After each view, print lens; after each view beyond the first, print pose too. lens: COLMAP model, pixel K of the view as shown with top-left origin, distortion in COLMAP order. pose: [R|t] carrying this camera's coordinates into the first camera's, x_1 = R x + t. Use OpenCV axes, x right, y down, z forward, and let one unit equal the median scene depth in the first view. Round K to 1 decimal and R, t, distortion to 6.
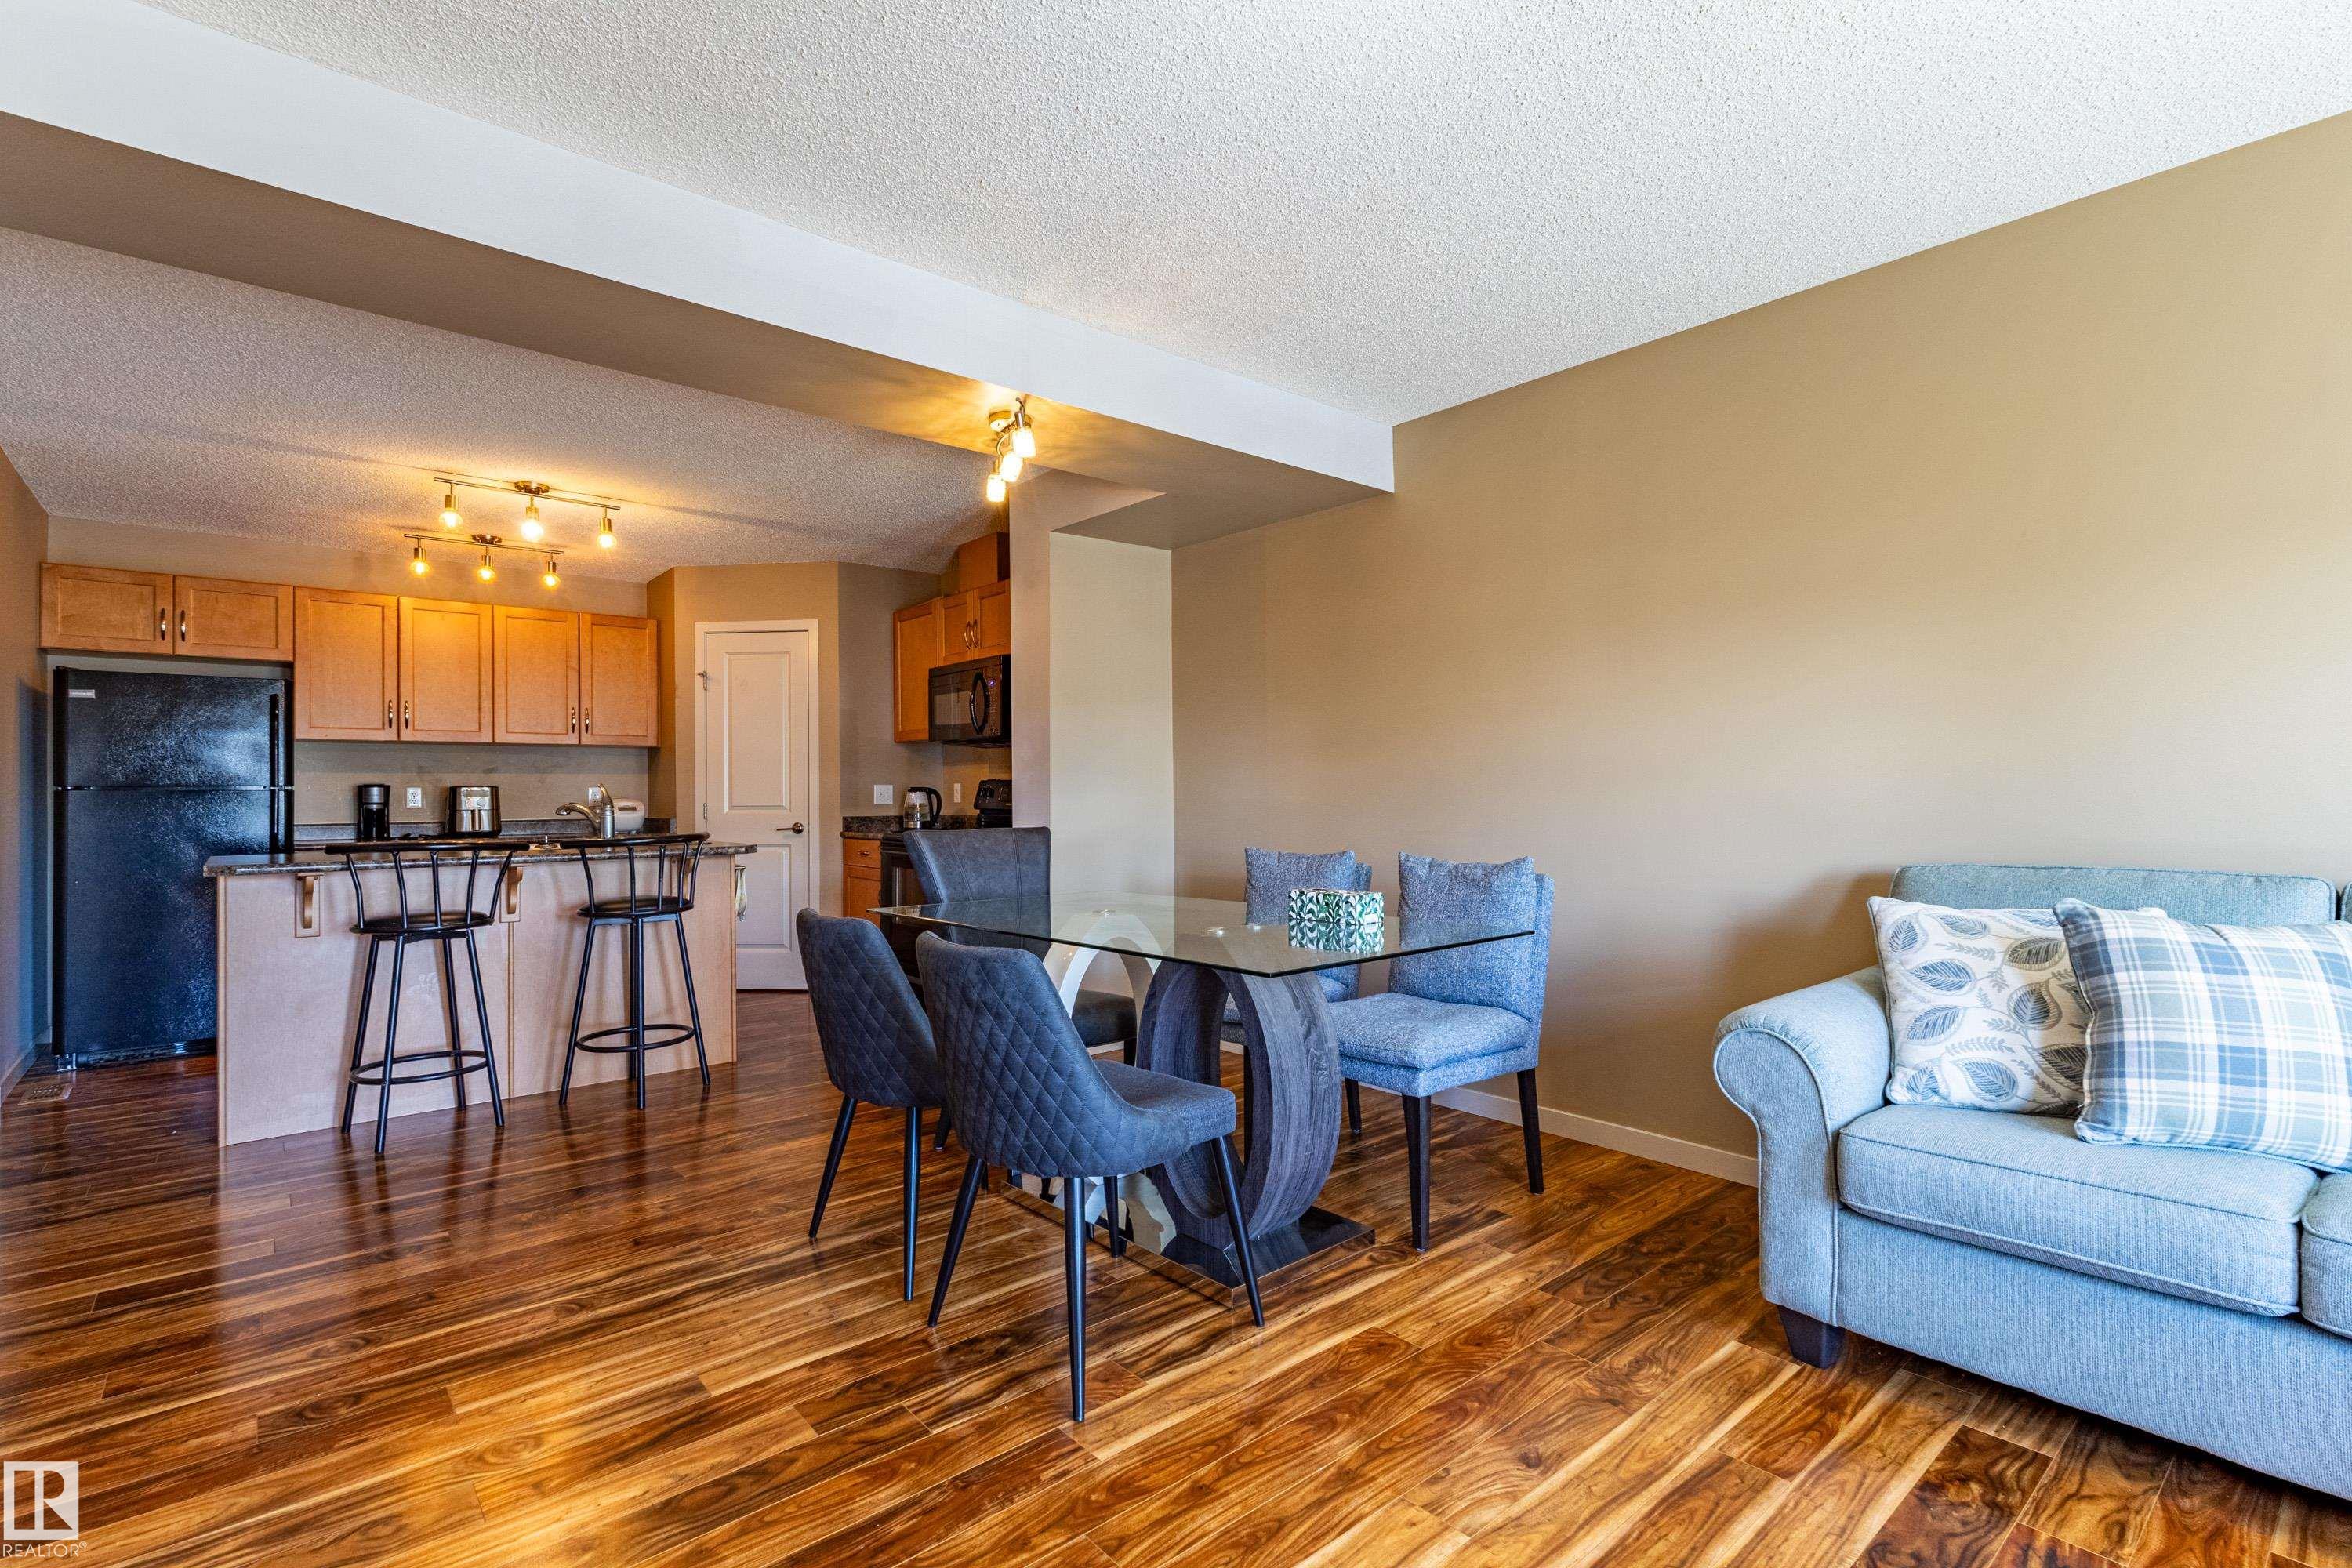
lens RADIAL K [[1089.6, 0, 1158.3], [0, 1089.6, 786.6], [0, 0, 1]] dist [0.004734, 0.001073]
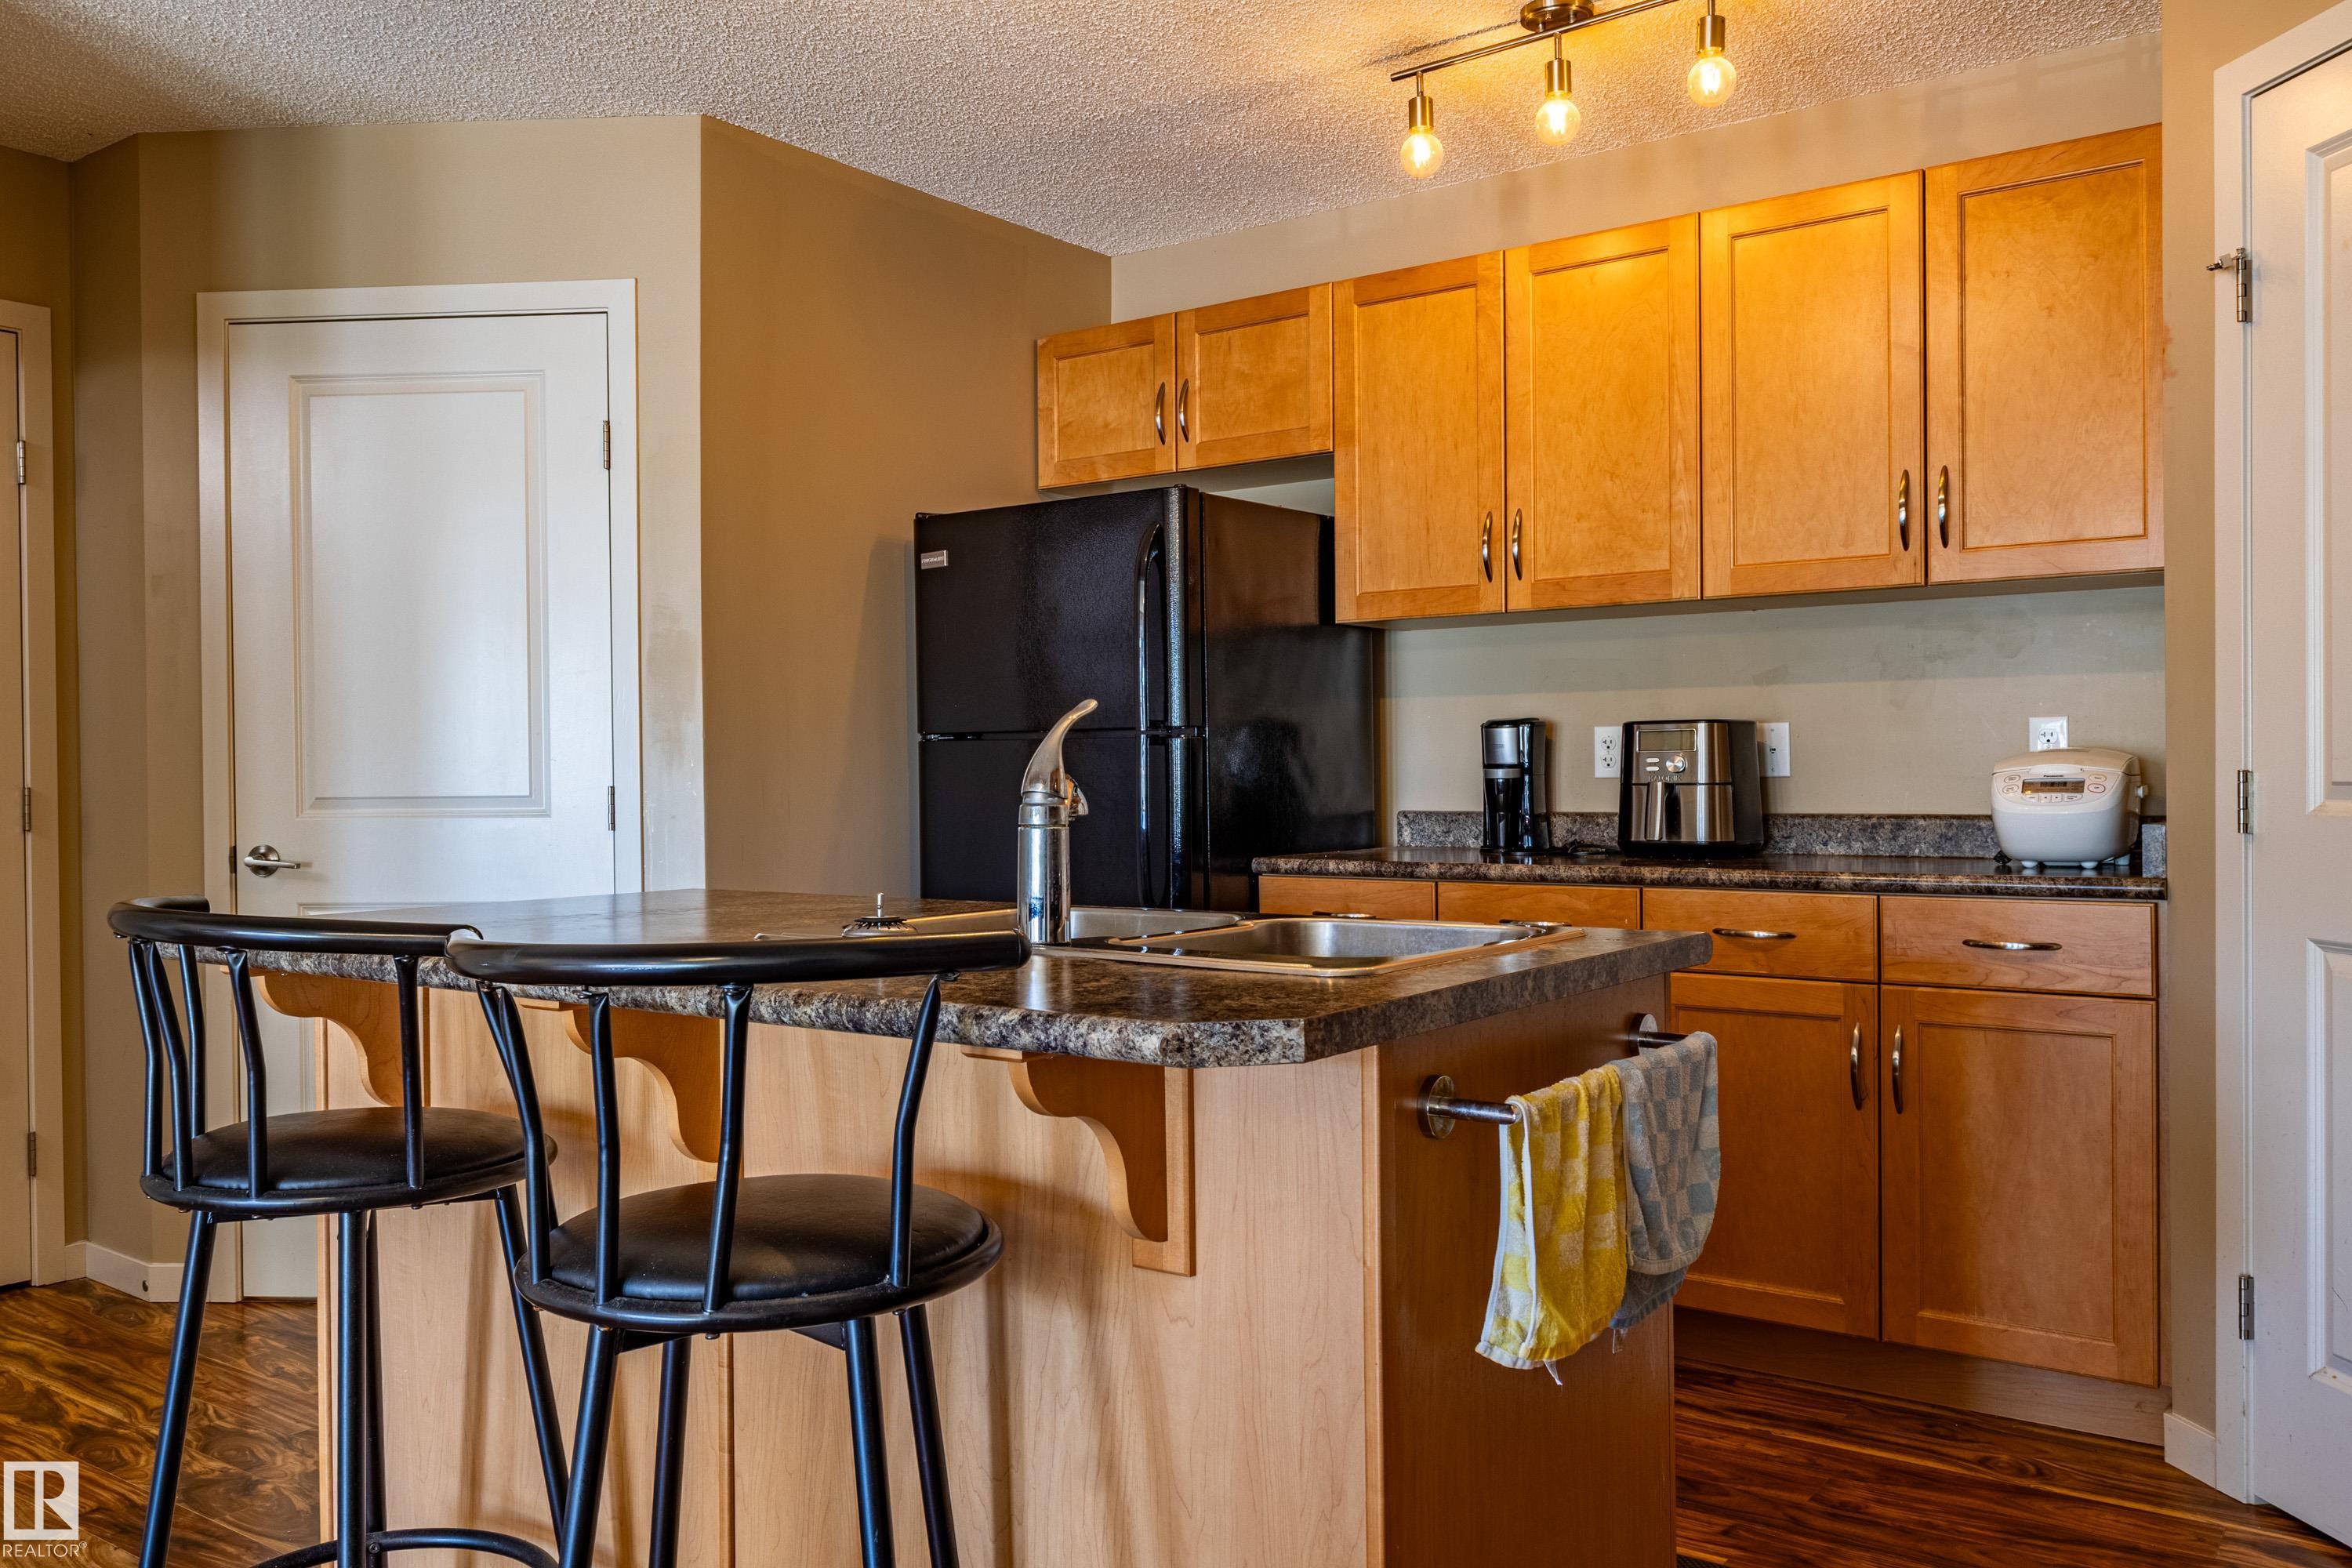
lens RADIAL K [[1865.2, 0, 1166.2], [0, 1865.2, 780.1], [0, 0, 1]] dist [0.017046, -0.014736]
pose [[0.233428, 0.012748, -0.972291, -0.104742], [0.017483, 0.999697, 0.017305, 0.012576], [0.972217, -0.021038, 0.233134, 1.425487]]
